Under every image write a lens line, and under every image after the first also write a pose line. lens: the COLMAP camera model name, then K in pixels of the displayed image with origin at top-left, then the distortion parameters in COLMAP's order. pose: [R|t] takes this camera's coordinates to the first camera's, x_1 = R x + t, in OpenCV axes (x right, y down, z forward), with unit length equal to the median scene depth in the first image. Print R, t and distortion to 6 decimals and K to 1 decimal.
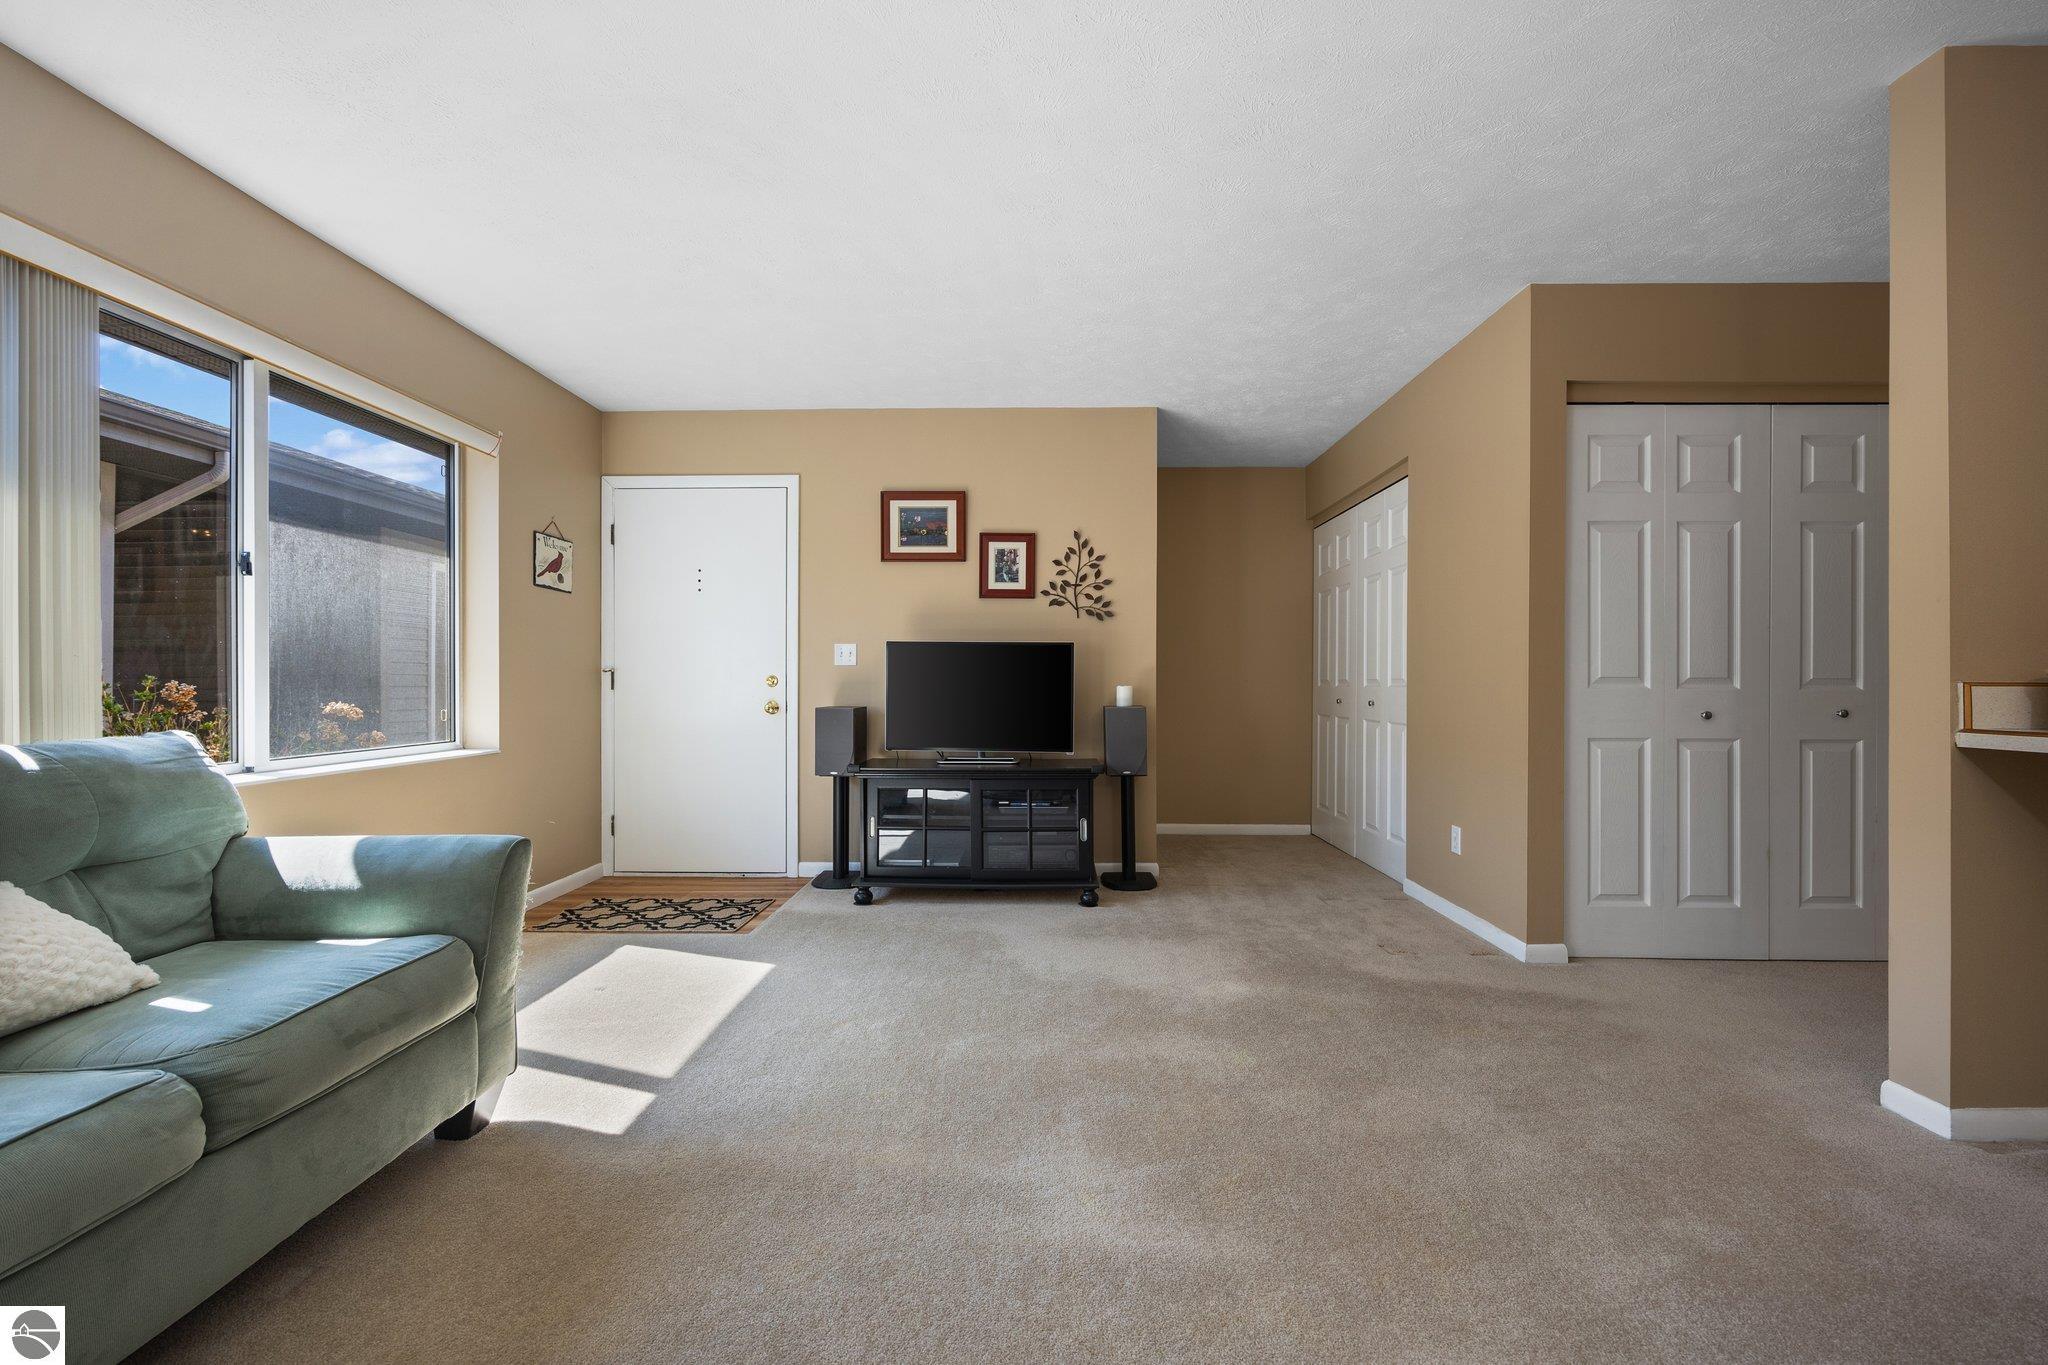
lens RADIAL K [[820.5, 0, 1024.3], [0, 820.5, 680.8], [0, 0, 1]] dist [-0.005451, 0.000894]
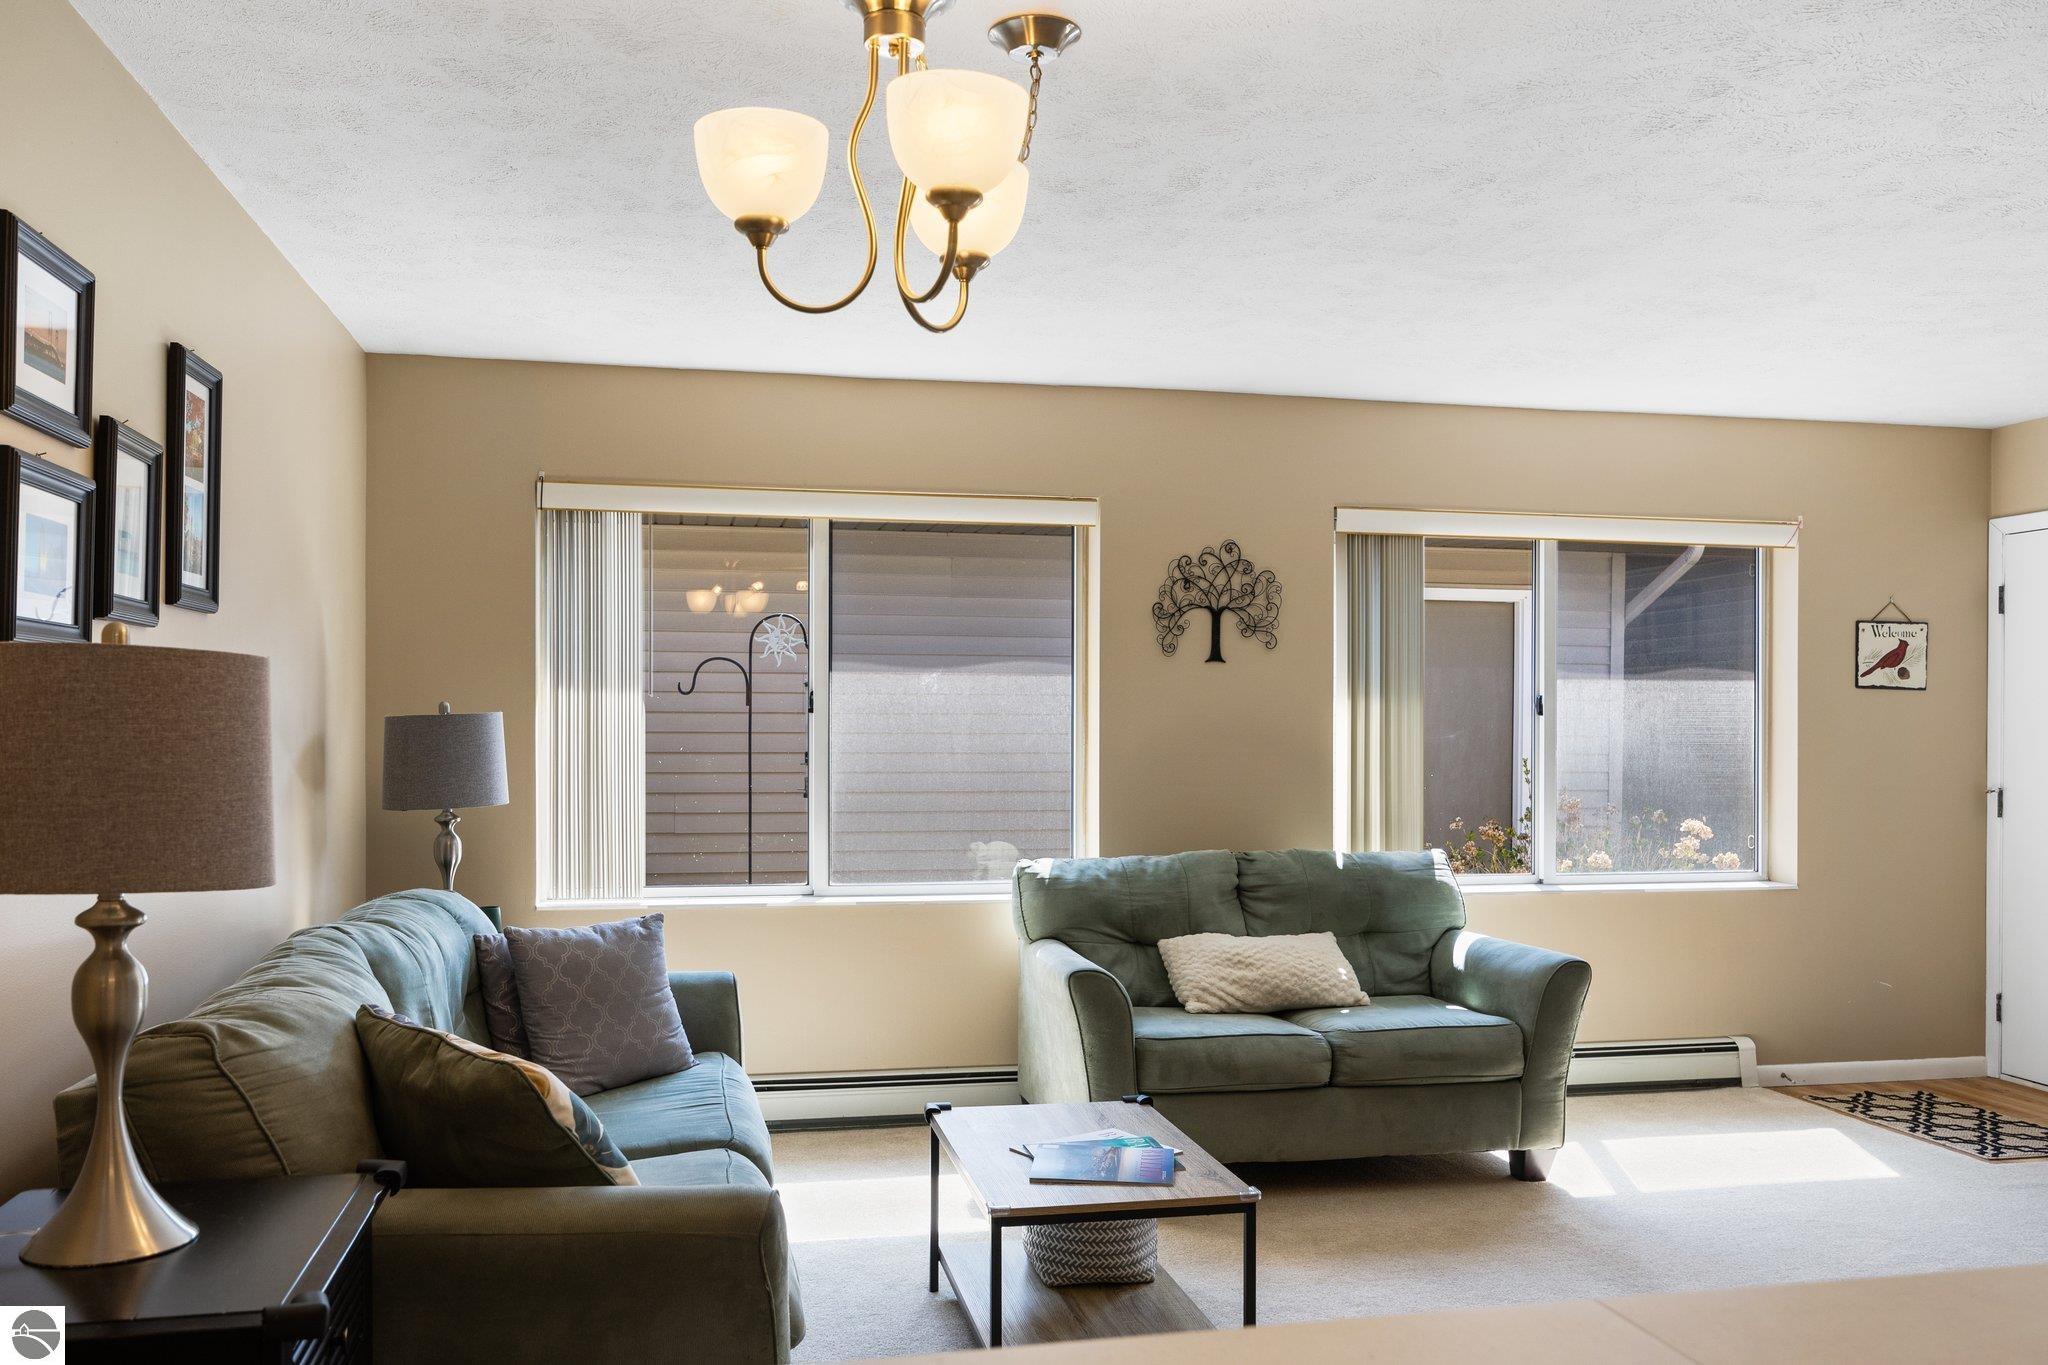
lens RADIAL K [[1652.3, 0, 1024.4], [0, 1652.3, 740.2], [0, 0, 1]] dist [-0.007332, 0.010291]
pose [[0.226217, 0.009572, -0.974030, 0.905356], [-0.003290, 0.999954, 0.009063, -0.085836], [0.974071, 0.001154, 0.226238, -0.194576]]
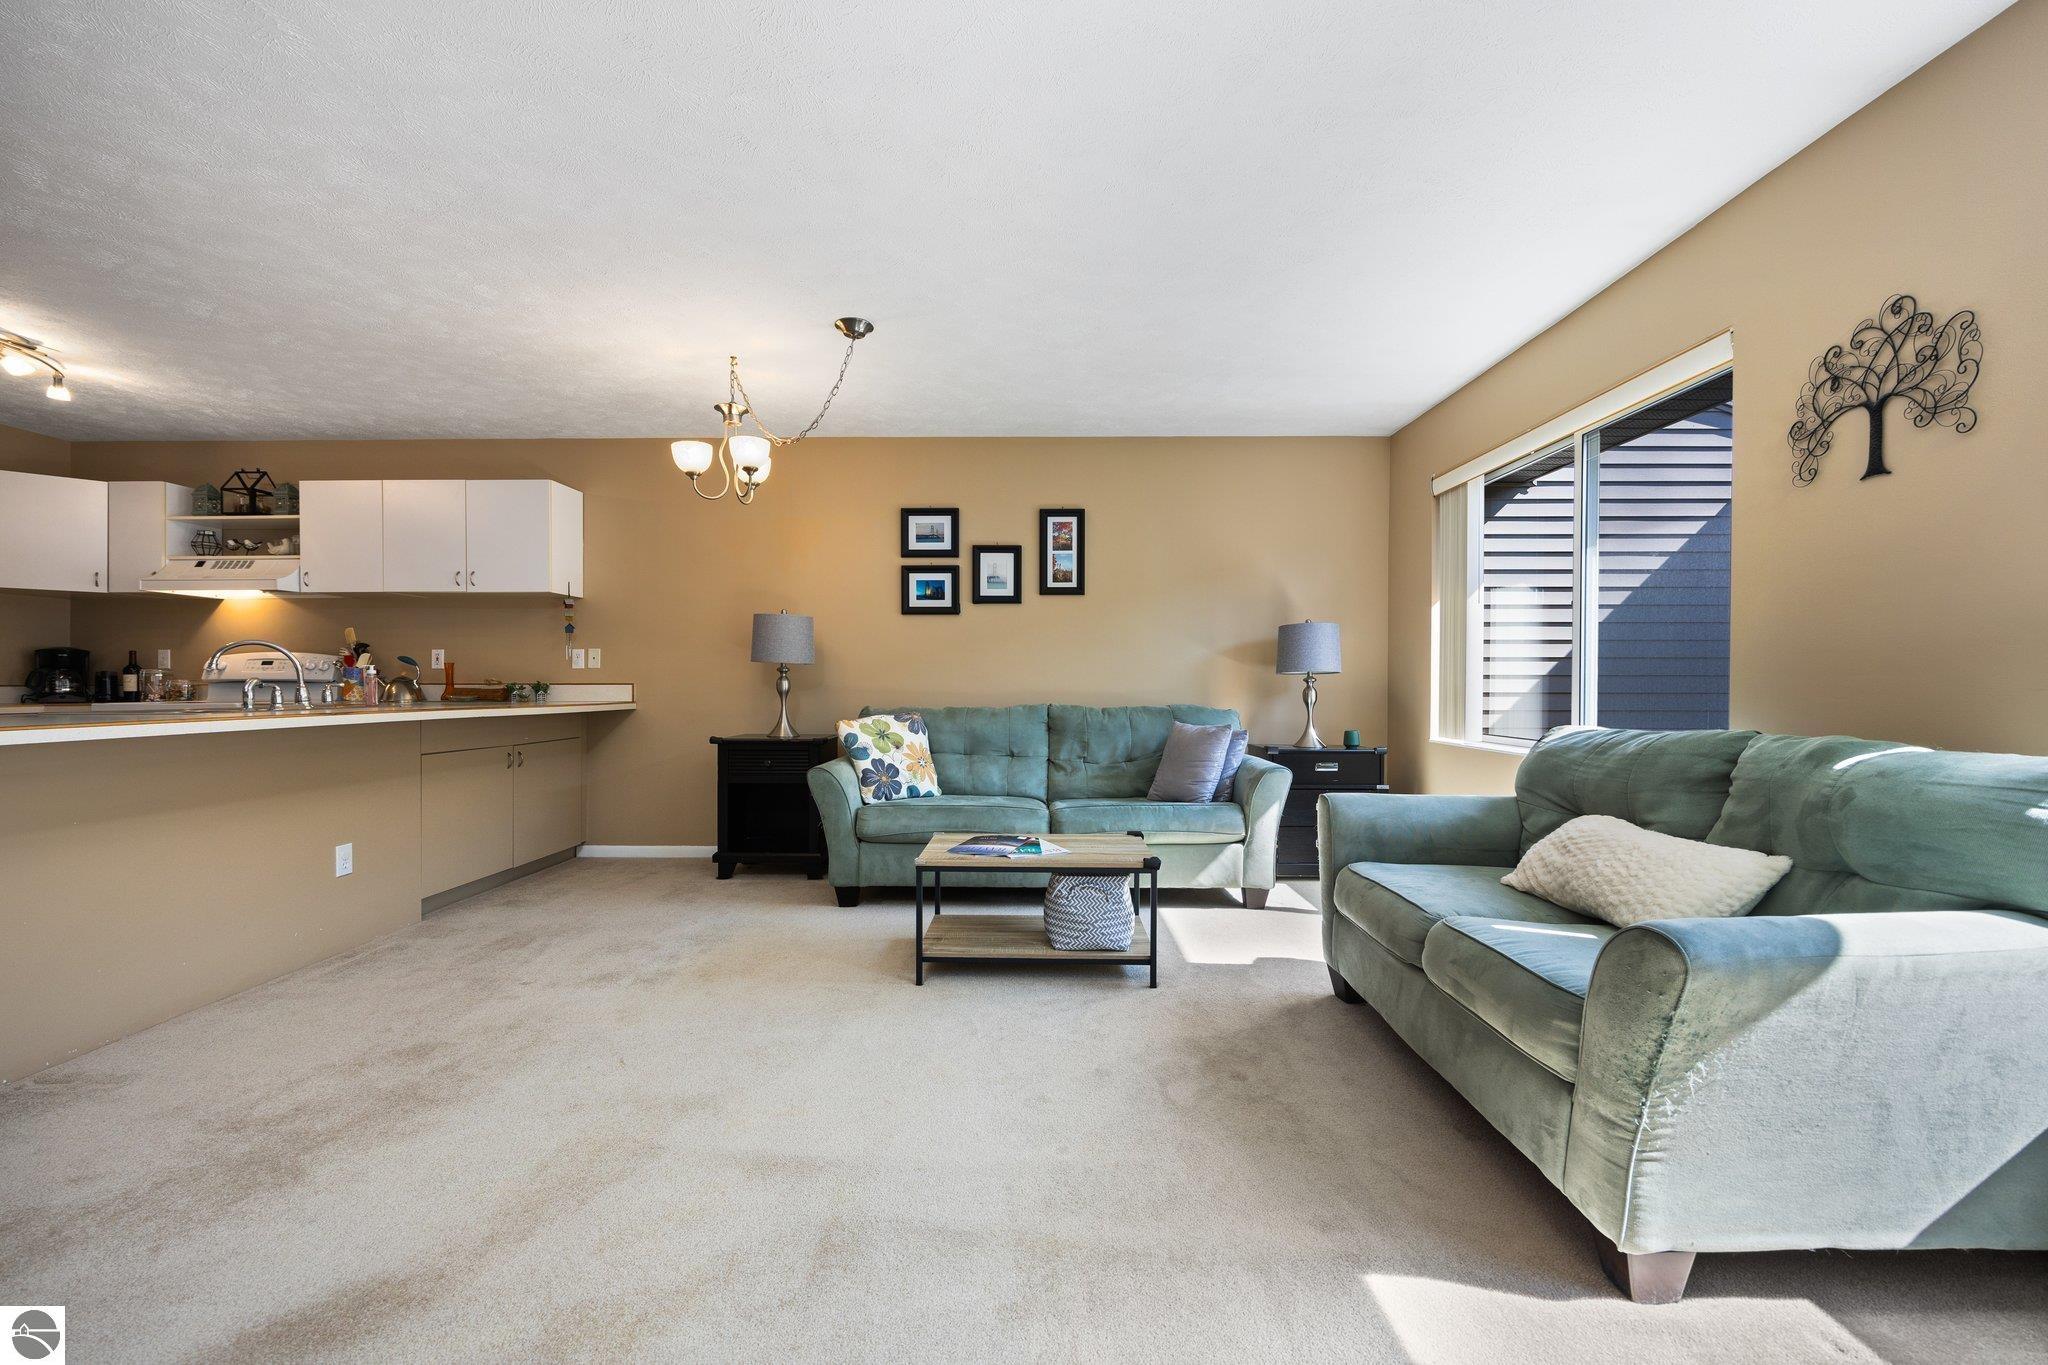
lens RADIAL K [[820.5, 0, 1019.2], [0, 820.5, 684.1], [0, 0, 1]] dist [-0.005451, 0.000894]
pose [[-0.999966, -0.003197, -0.007625, -0.062762], [-0.003204, 0.999994, 0.000911, 0.000666], [0.007622, 0.000935, -0.999971, 0.958119]]
